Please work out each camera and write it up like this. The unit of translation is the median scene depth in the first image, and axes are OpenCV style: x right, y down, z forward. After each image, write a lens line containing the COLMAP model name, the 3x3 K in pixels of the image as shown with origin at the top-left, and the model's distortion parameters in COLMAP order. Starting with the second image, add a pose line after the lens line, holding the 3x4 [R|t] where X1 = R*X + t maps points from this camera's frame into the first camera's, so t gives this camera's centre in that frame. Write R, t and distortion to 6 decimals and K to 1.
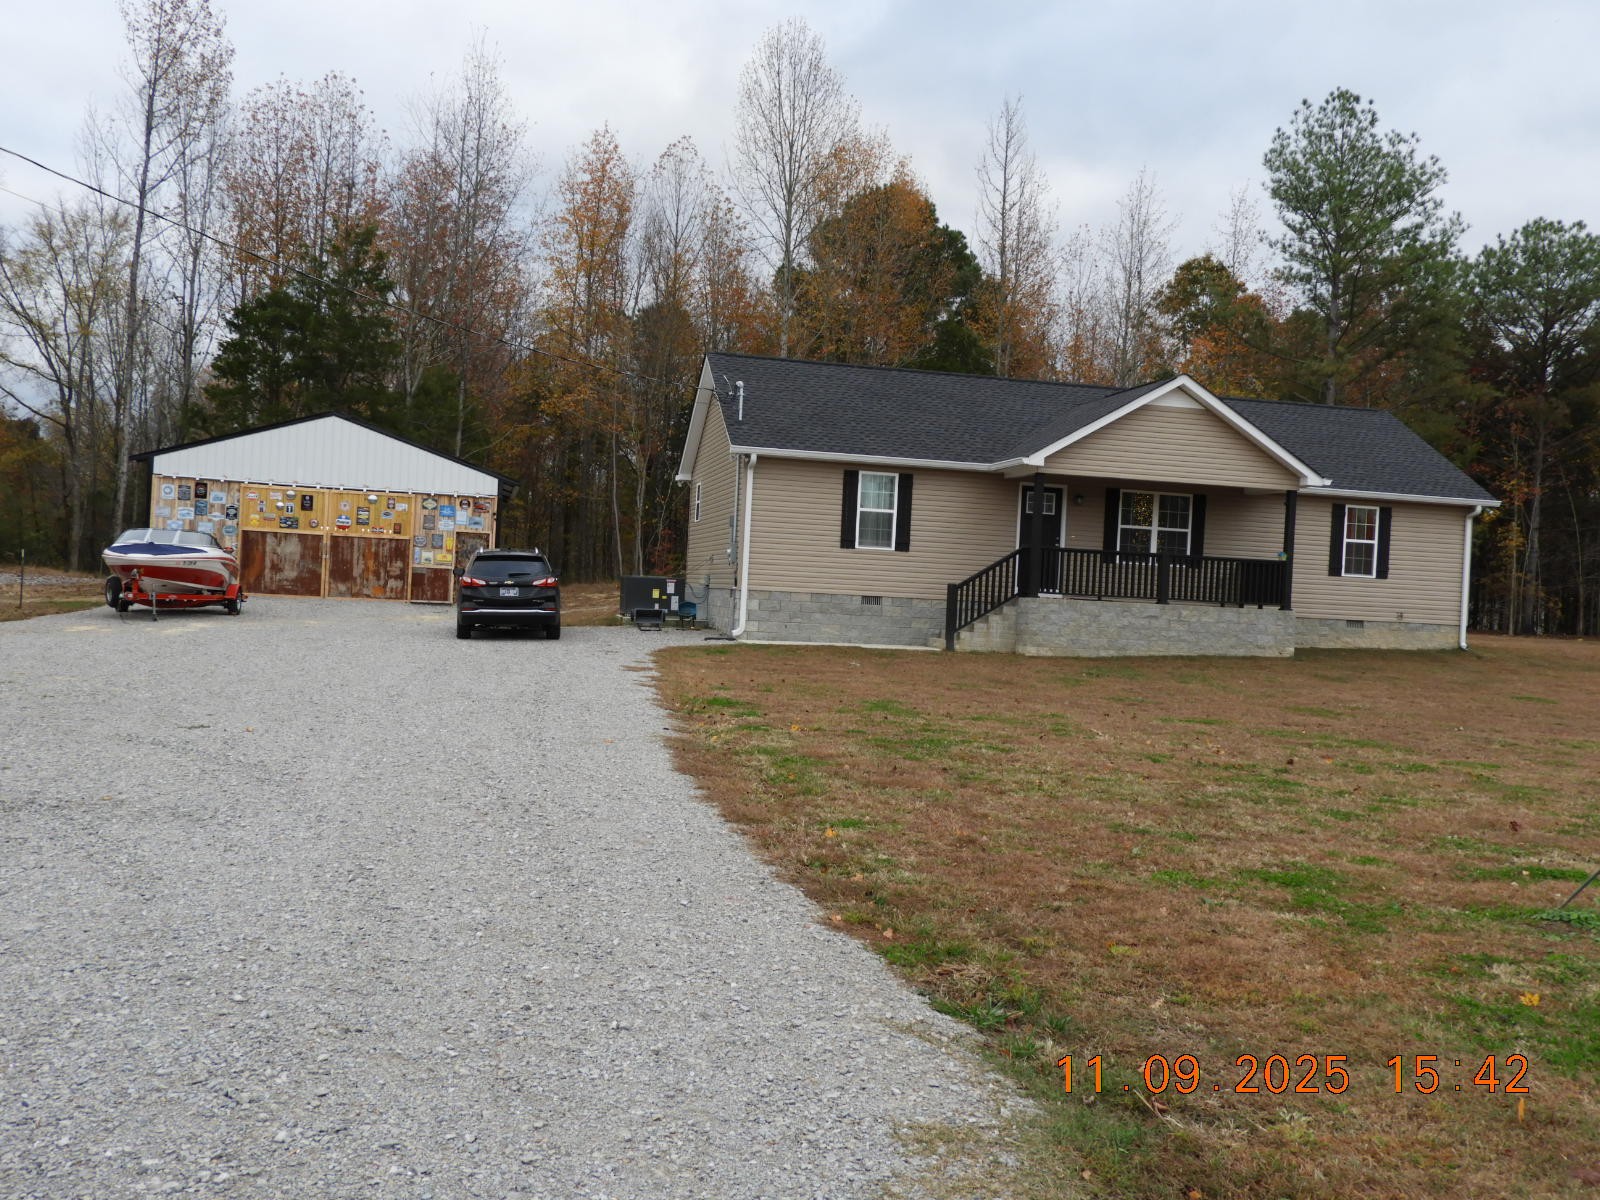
lens RADIAL K [[1438.7, 0, 810.2], [0, 1438.7, 598.0], [0, 0, 1]] dist [0.050108, 0.011504]
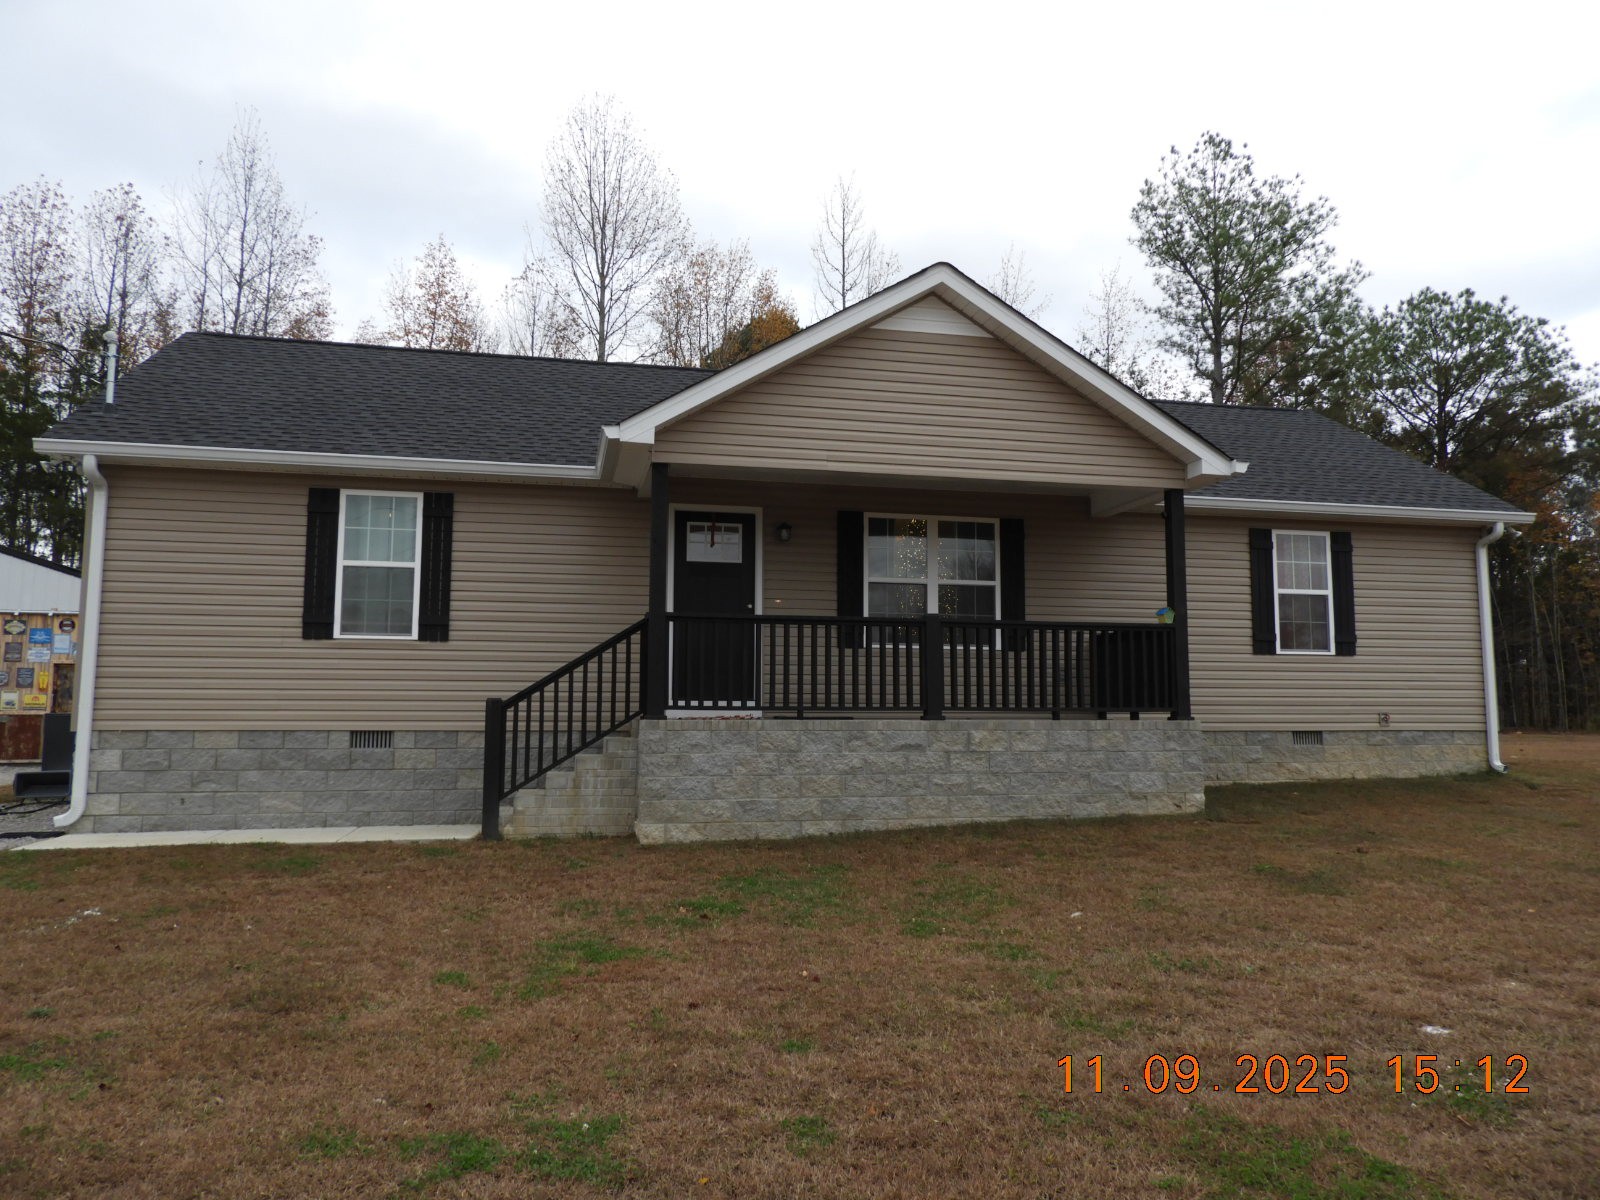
lens RADIAL K [[1136.3, 0, 809.9], [0, 1136.3, 597.3], [0, 0, 1]] dist [0.008237, -0.003052]
pose [[0.998785, -0.048506, -0.008685, 0.151523], [0.047273, 0.992920, -0.108974, 0.002205], [0.013909, 0.108431, 0.994007, 0.442816]]
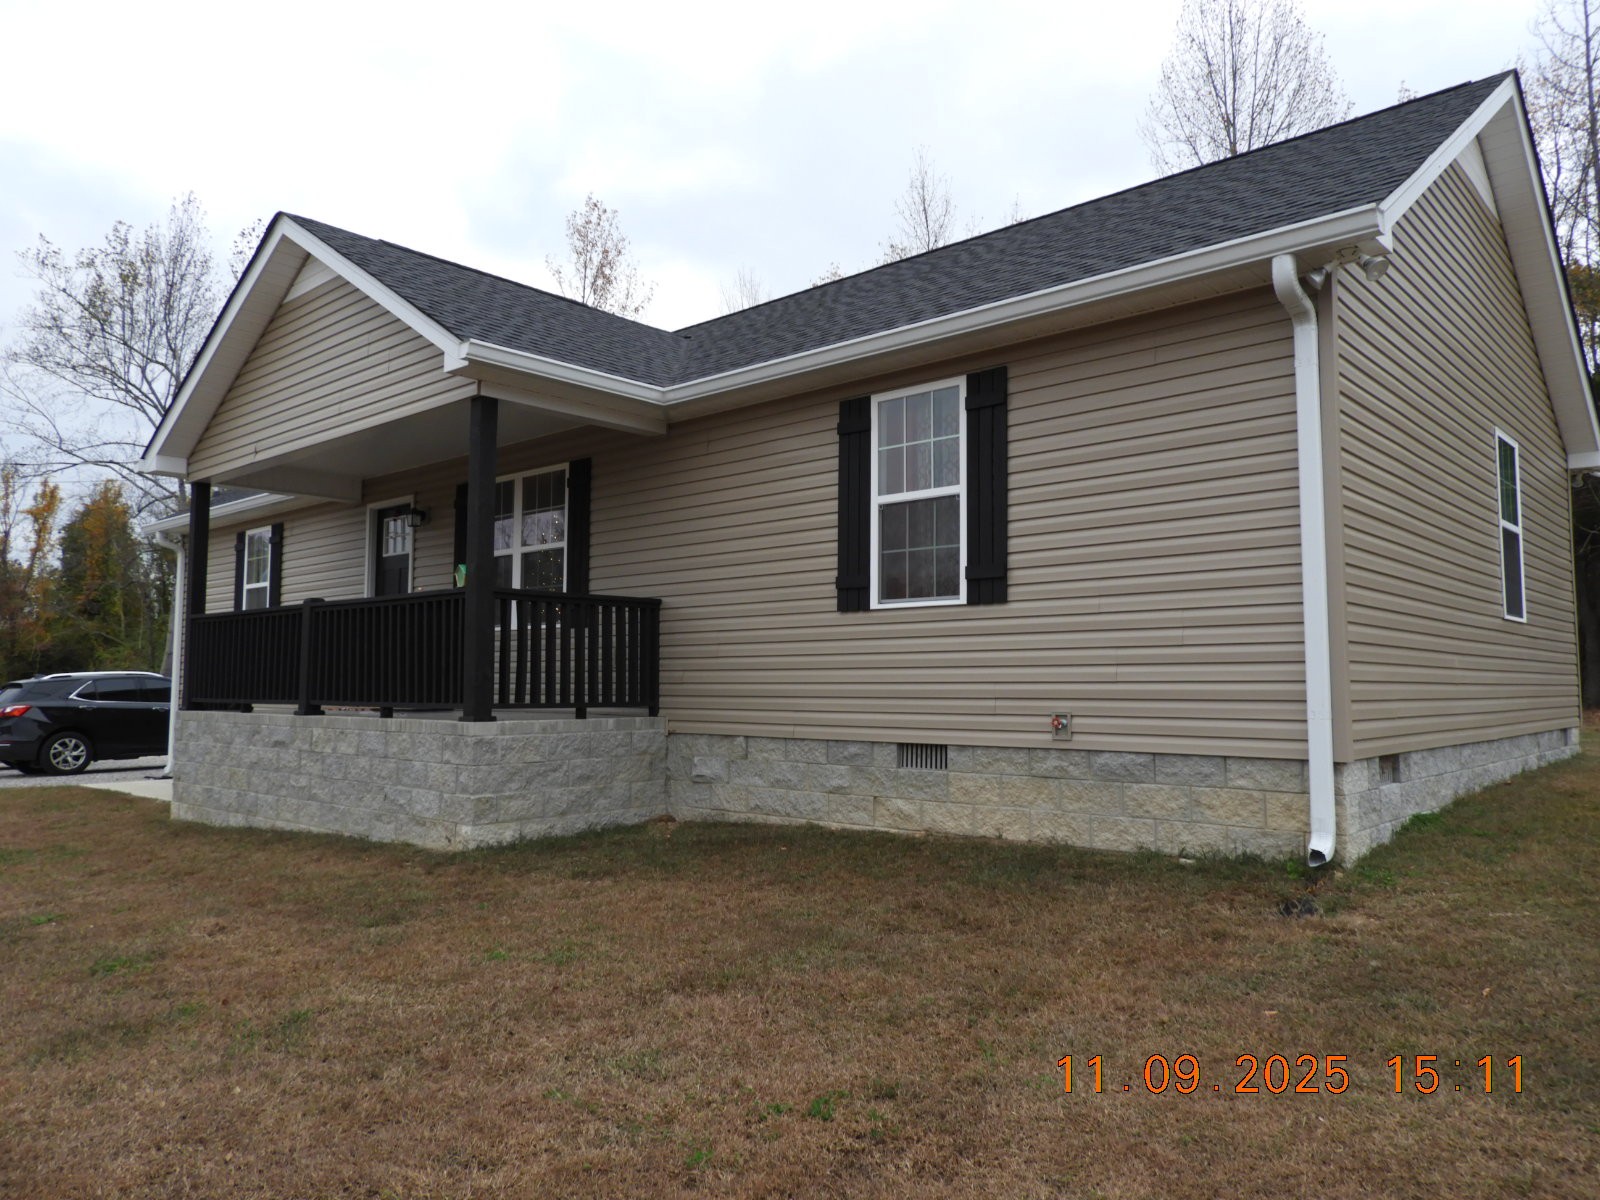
lens RADIAL K [[1136.3, 0, 790.1], [0, 1136.3, 603.7], [0, 0, 1]] dist [0.008237, -0.003052]
pose [[0.561164, -0.108785, -0.820525, 0.457828], [0.023100, 0.992998, -0.115854, 0.010552], [0.827383, 0.046059, 0.559747, 0.675647]]
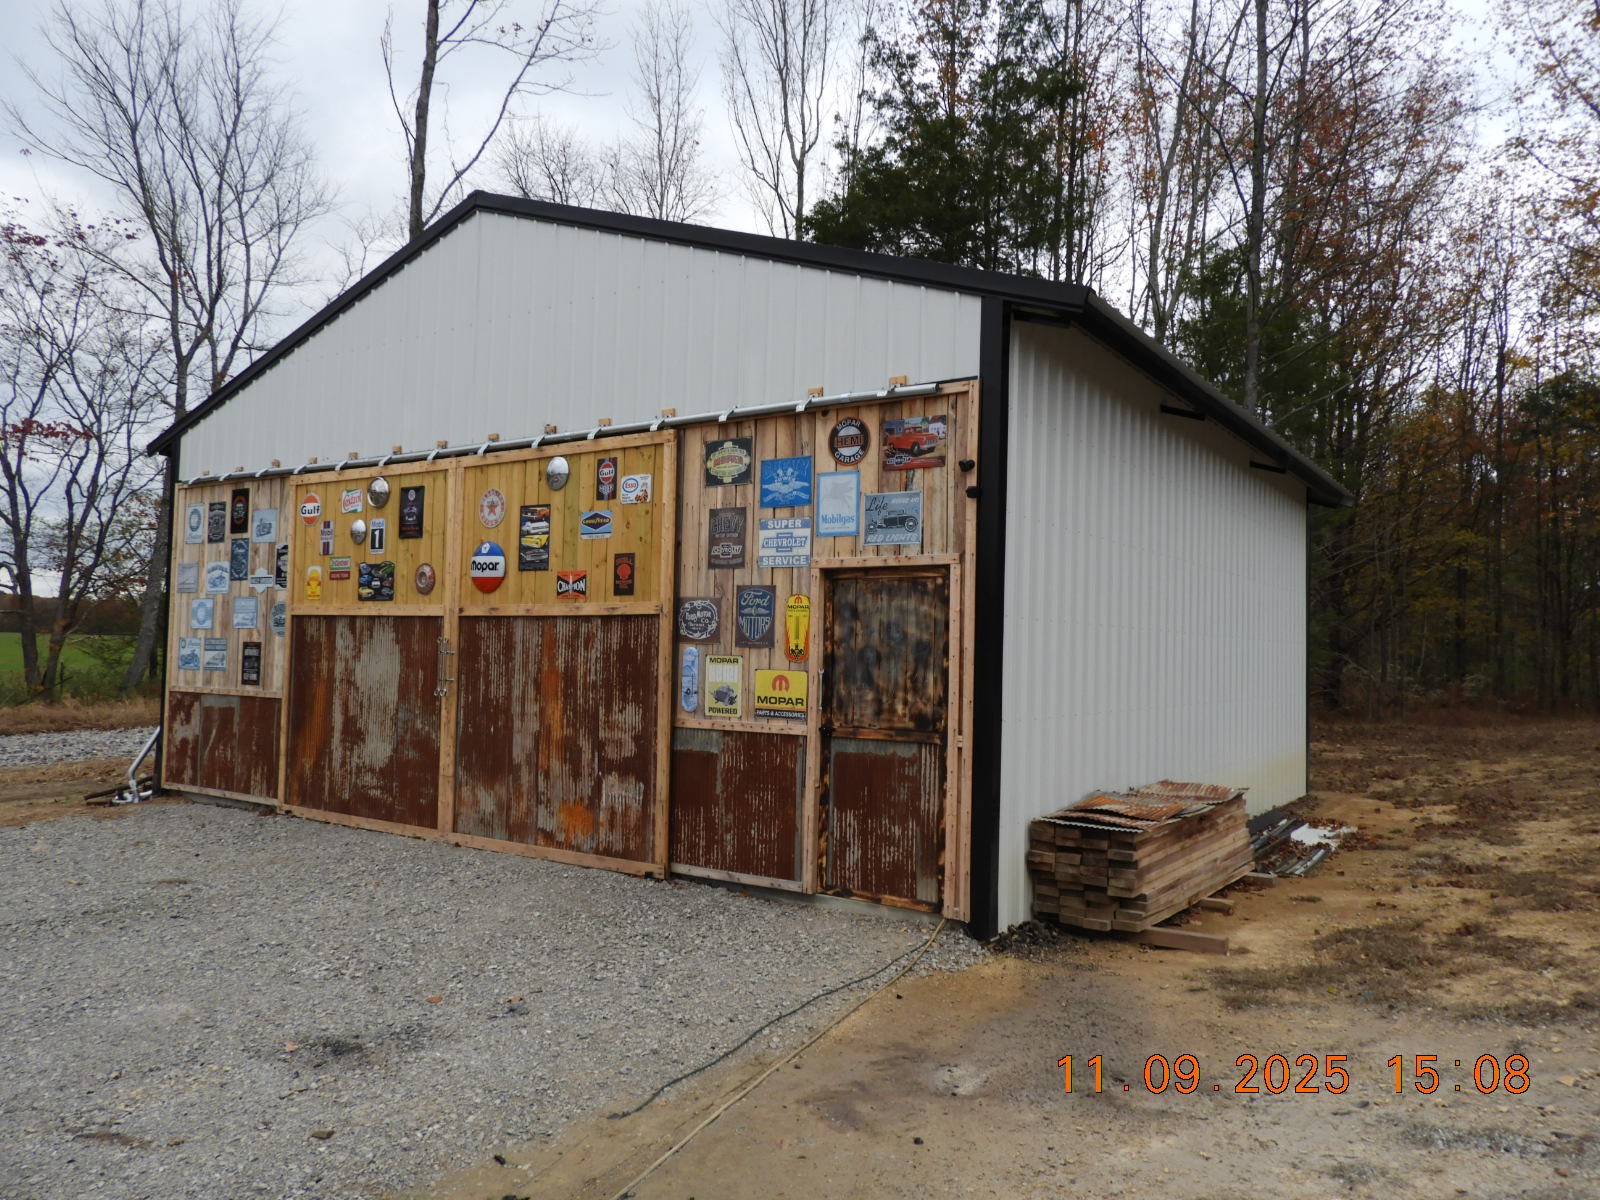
lens RADIAL K [[1136.3, 0, 812.9], [0, 1136.3, 600.7], [0, 0, 1]] dist [0.008237, -0.003052]
pose [[0.675125, -0.069193, -0.734451, -0.121572], [0.012871, 0.996545, -0.082053, -0.027452], [0.737591, 0.045943, 0.673683, 0.916449]]
